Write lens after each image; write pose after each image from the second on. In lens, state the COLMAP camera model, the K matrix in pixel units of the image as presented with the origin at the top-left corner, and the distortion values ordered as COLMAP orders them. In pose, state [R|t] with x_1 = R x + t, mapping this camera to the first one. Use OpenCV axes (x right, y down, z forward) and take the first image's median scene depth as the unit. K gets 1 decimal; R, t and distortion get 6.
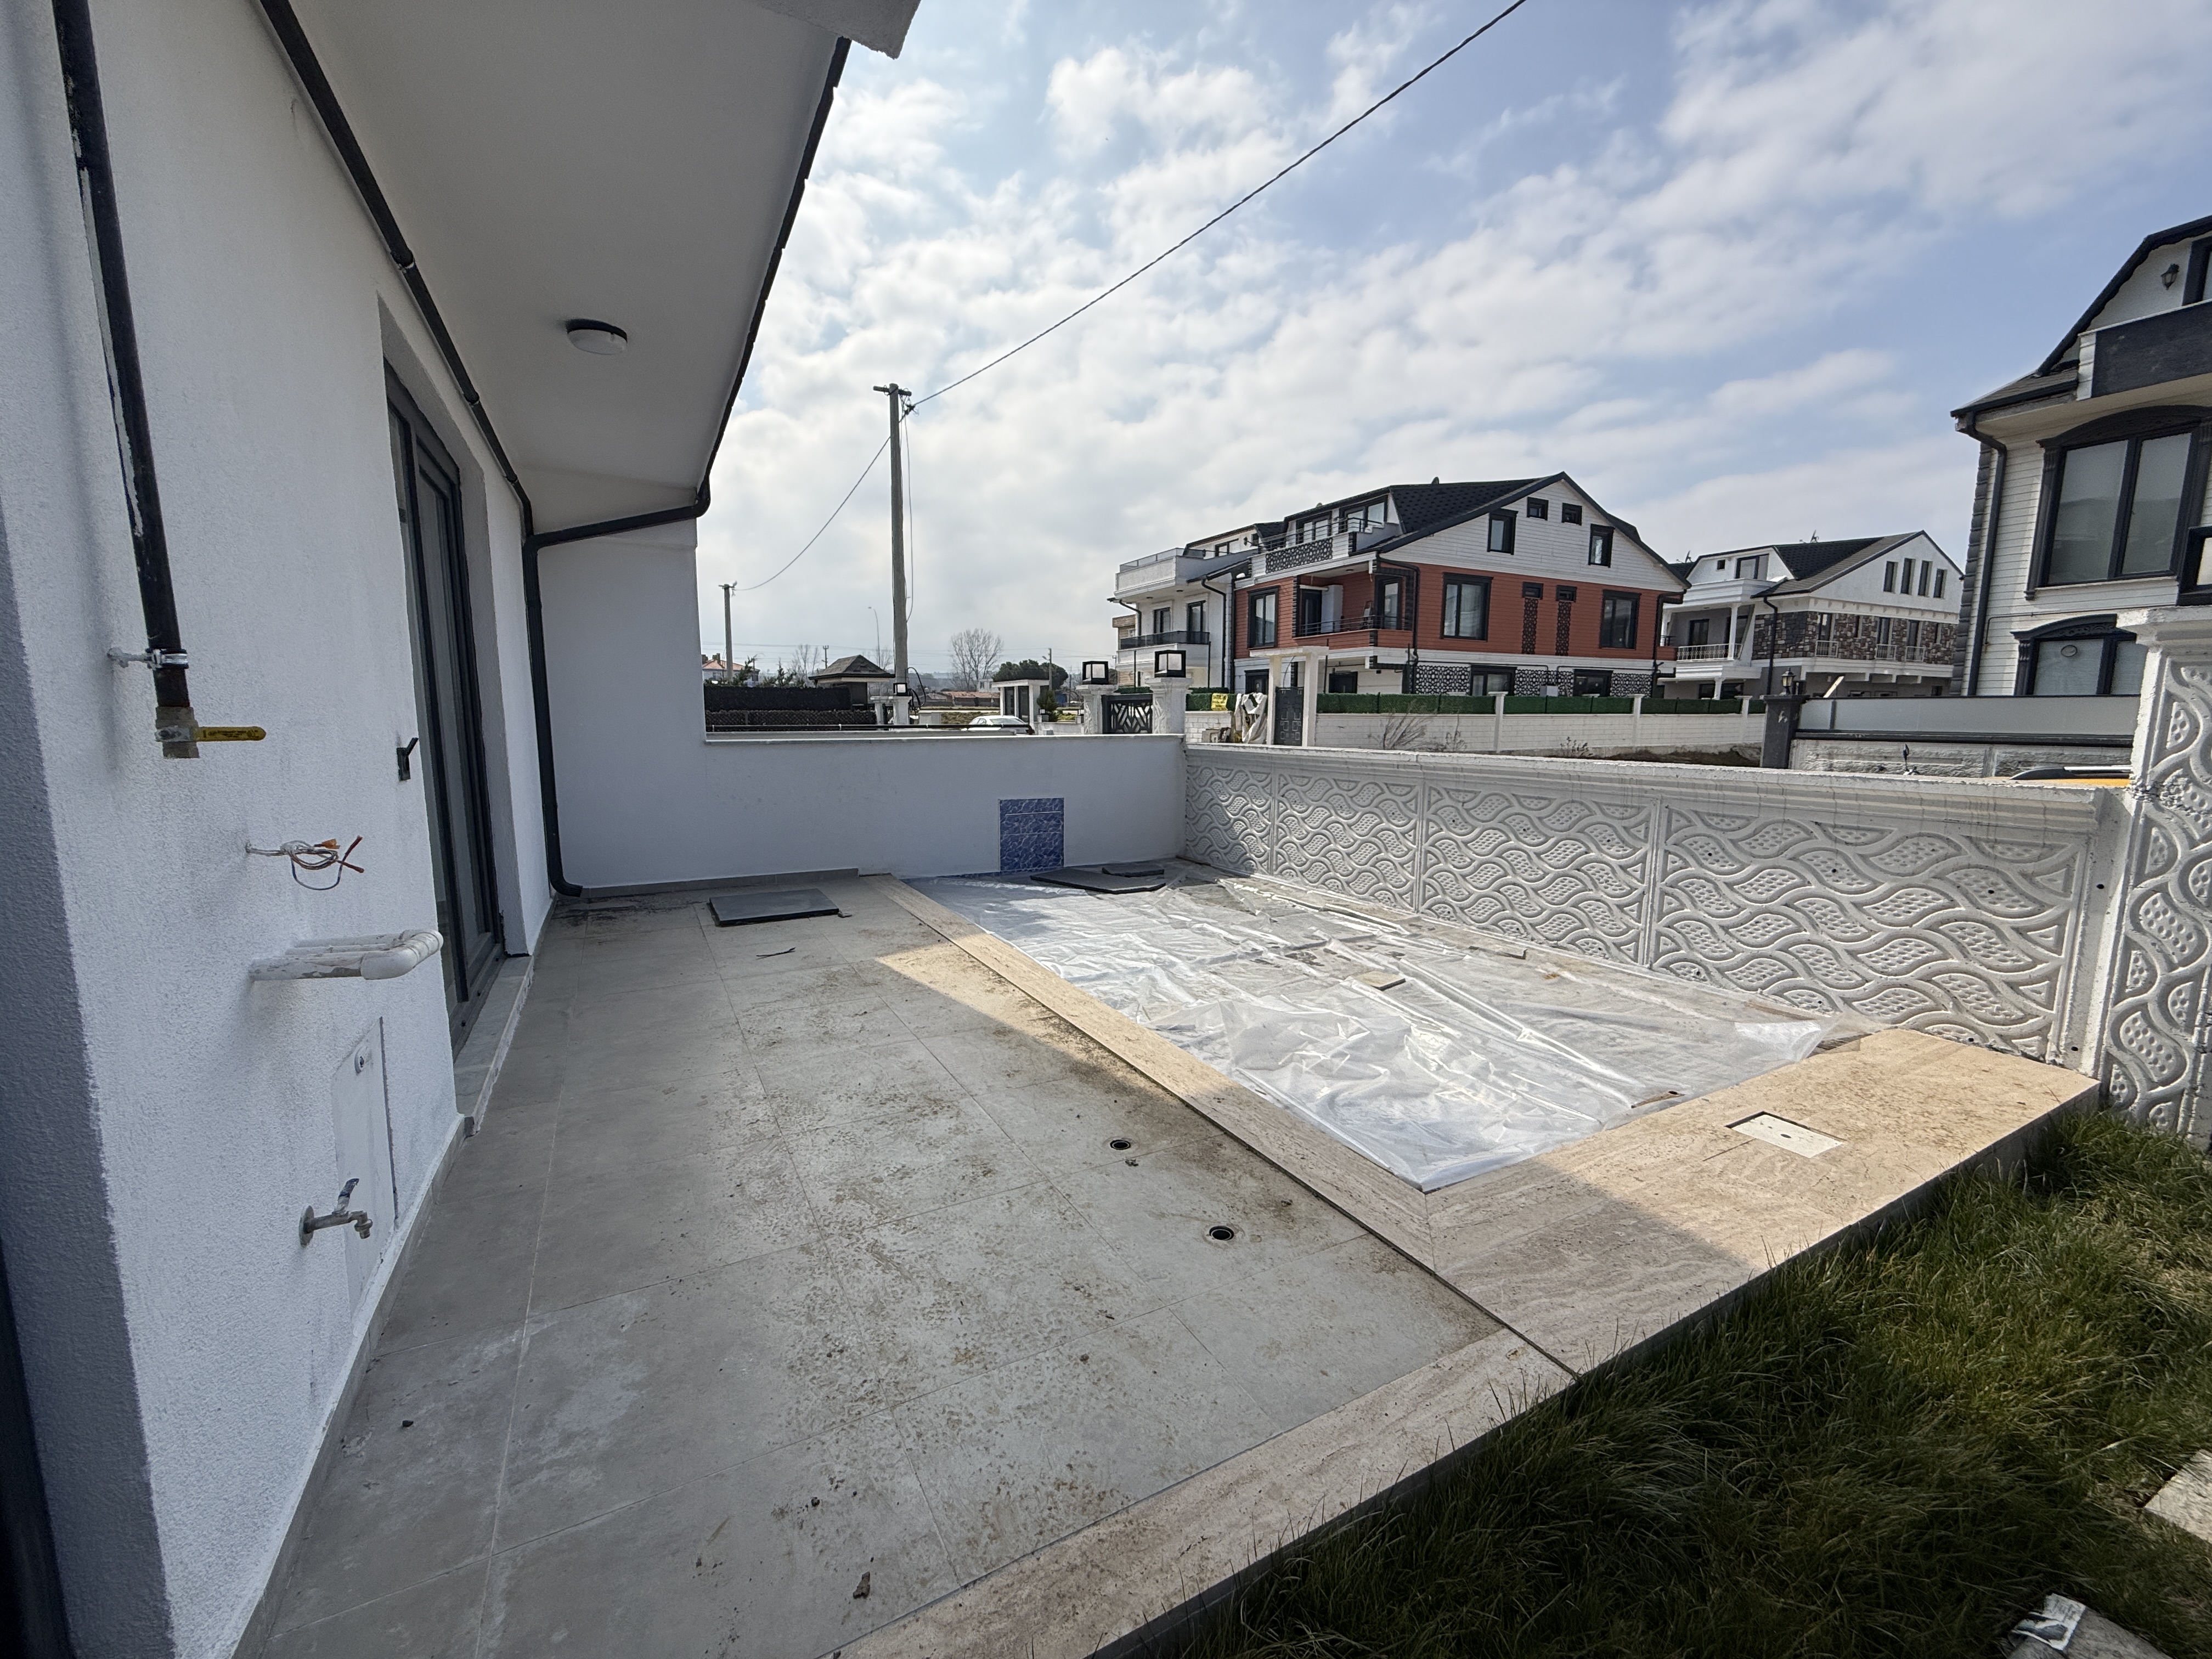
lens RADIAL K [[881.0, 0, 1105.2], [0, 881.0, 832.6], [0, 0, 1]] dist [-0.000916, 0.000077]
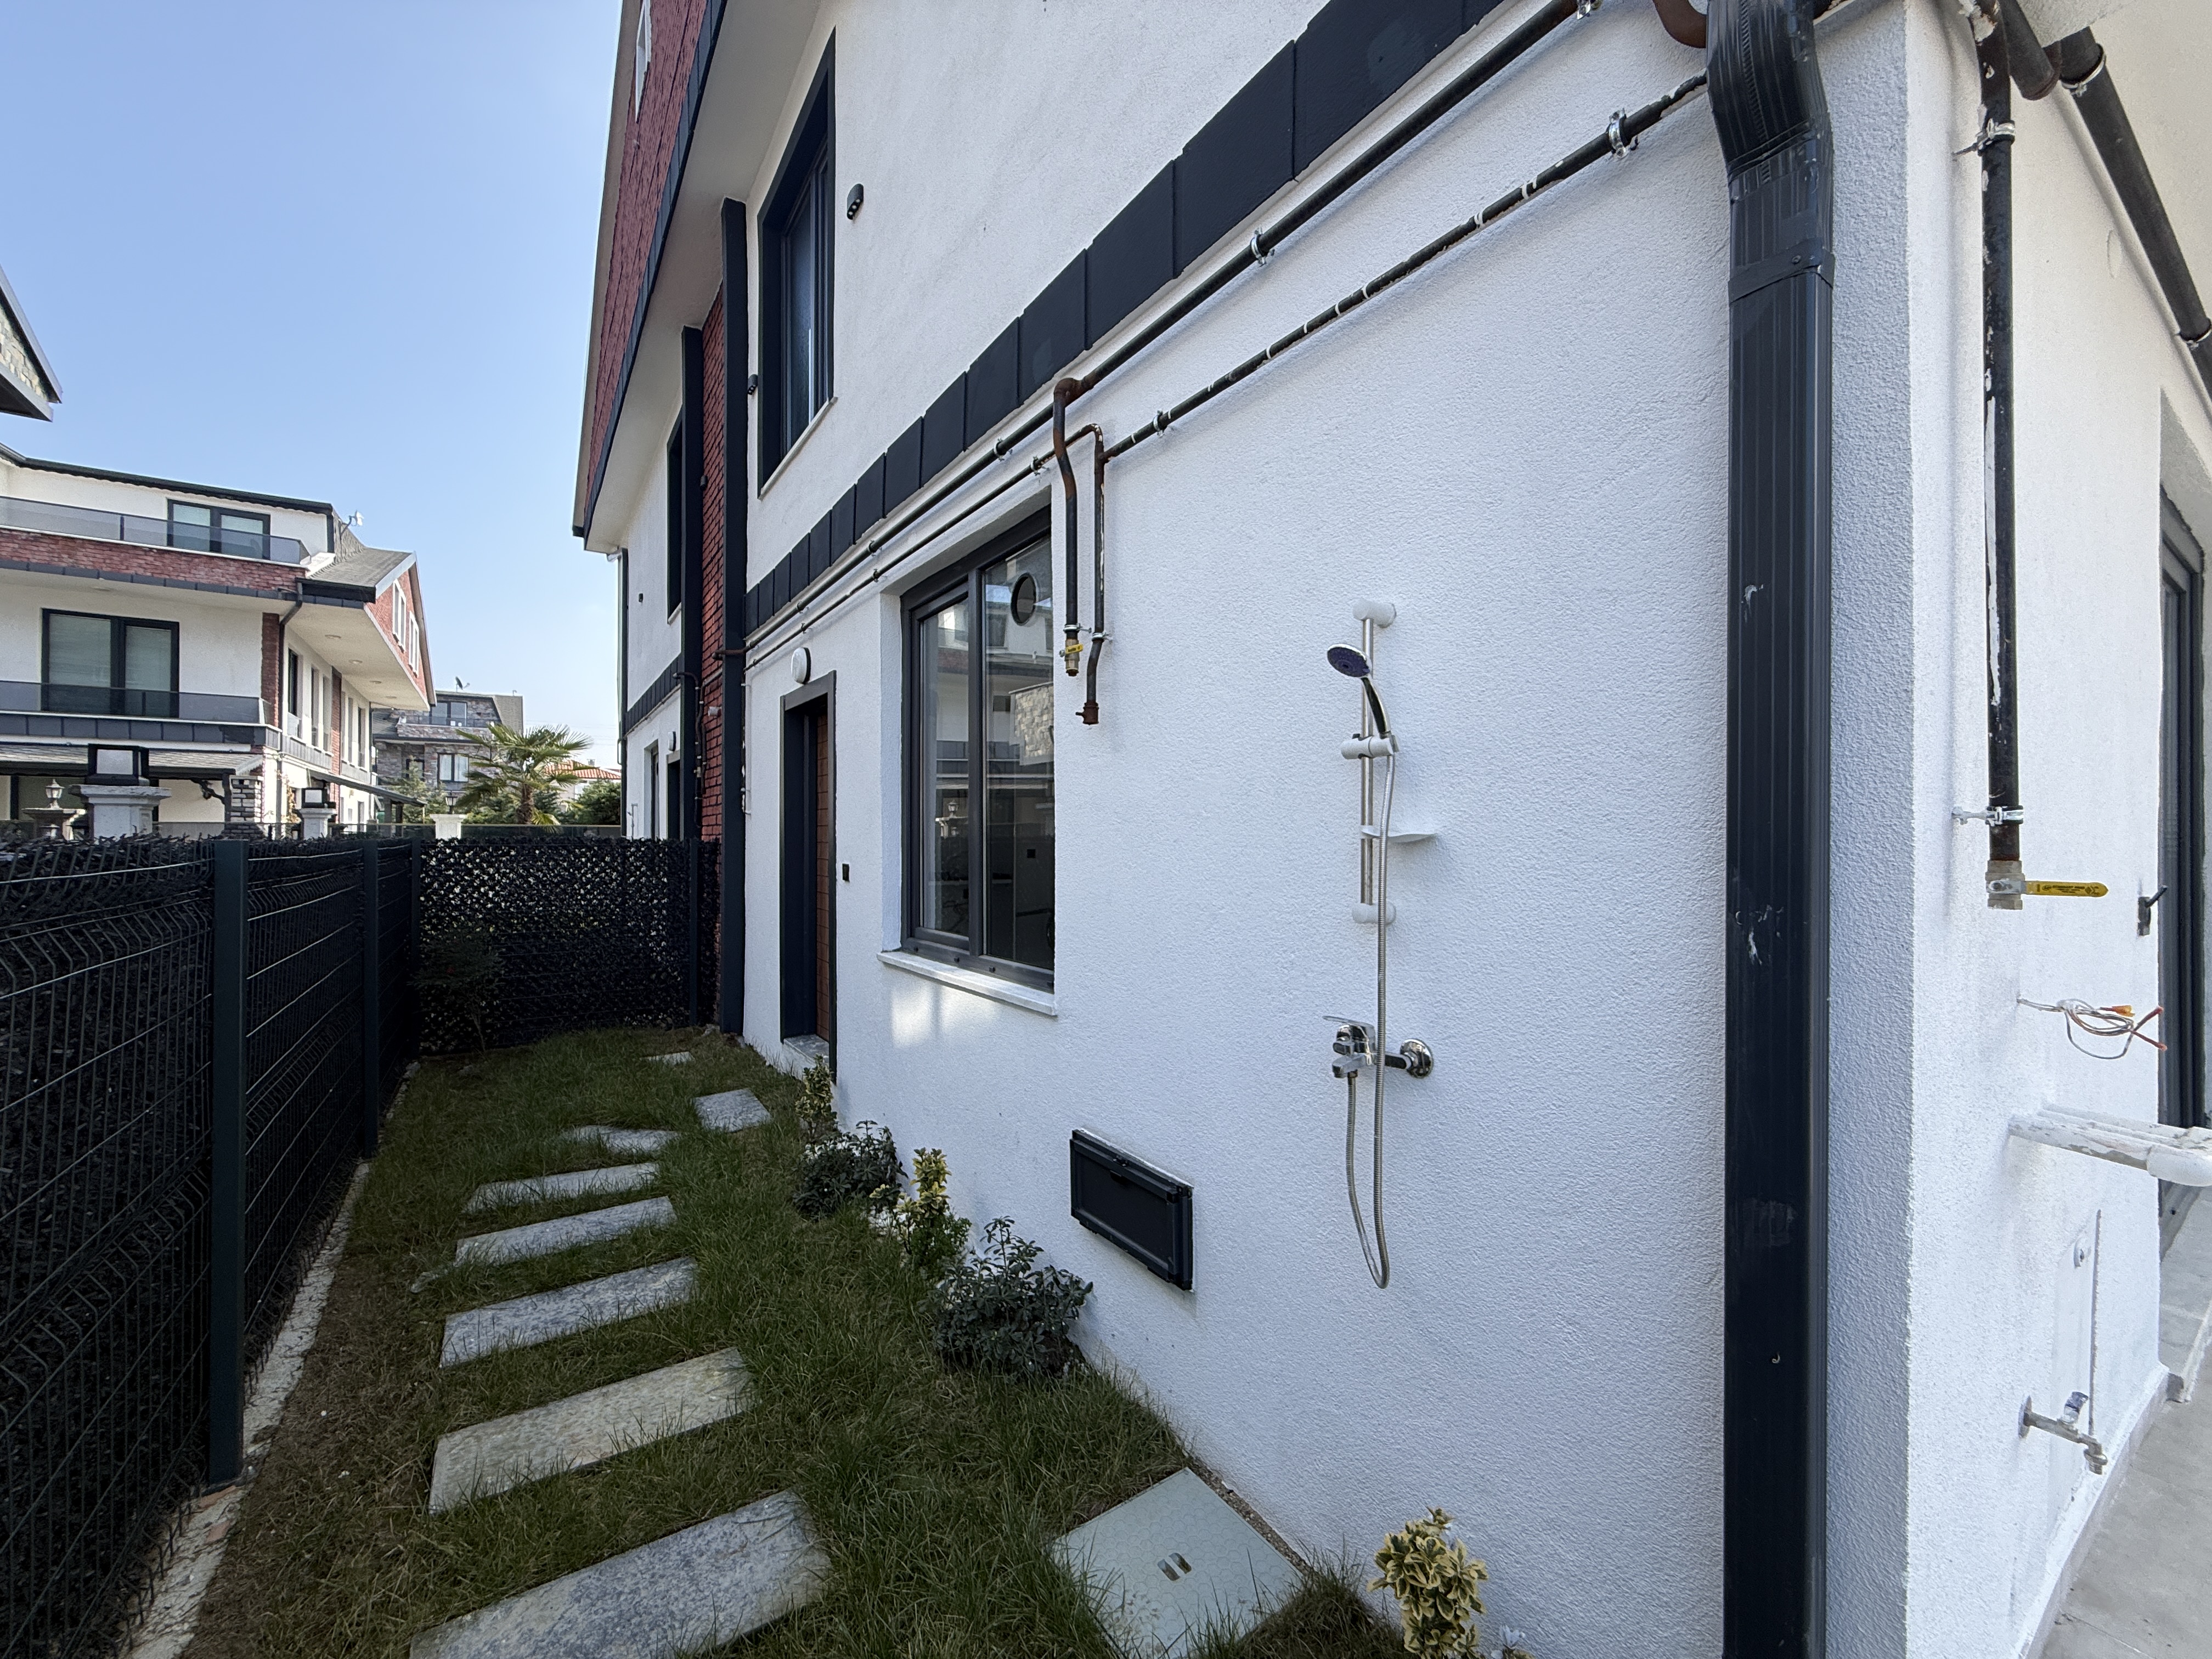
lens RADIAL K [[891.0, 0, 1112.3], [0, 891.0, 834.7], [0, 0, 1]] dist [-0.003021, -0.000620]
pose [[0.096053, -0.007401, -0.995349, -0.076660], [-0.137141, 0.990337, -0.020598, -0.003625], [0.985883, 0.138481, 0.094110, -0.109042]]
